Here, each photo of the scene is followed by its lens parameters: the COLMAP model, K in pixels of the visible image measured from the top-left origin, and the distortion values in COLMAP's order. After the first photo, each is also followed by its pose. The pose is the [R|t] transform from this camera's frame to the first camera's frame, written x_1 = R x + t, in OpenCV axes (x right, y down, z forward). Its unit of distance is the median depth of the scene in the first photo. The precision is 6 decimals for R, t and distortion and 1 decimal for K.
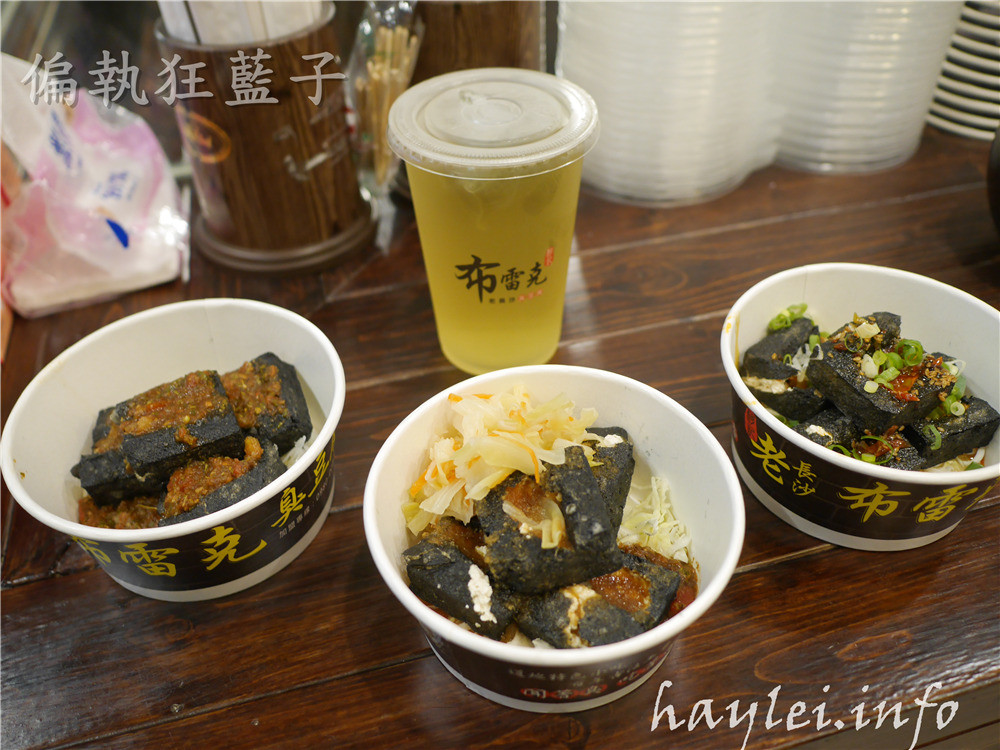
lens RADIAL K [[869.7, 0, 500.1], [0, 869.7, 374.4], [0, 0, 1]] dist [-0.006369, 0.001619]
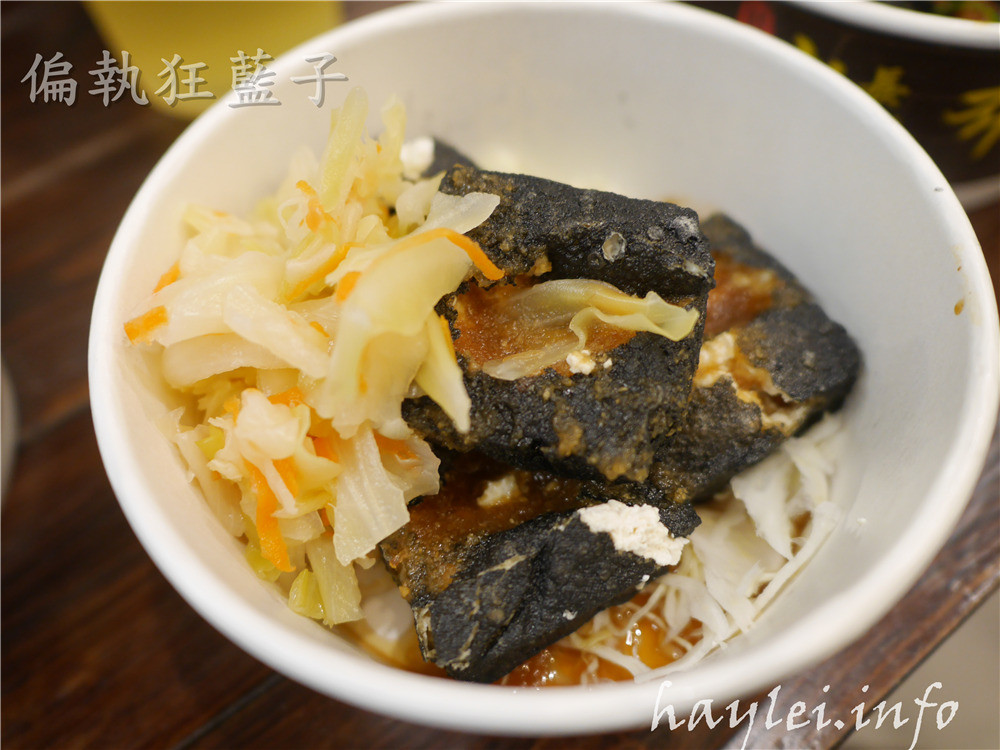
lens RADIAL K [[869.7, 0, 500.3], [0, 869.7, 373.9], [0, 0, 1]] dist [-0.006369, 0.001619]
pose [[0.432647, -0.758190, 0.487816, -0.183586], [0.620156, 0.643010, 0.449381, -0.030692], [-0.654387, 0.108099, 0.748393, 0.652844]]
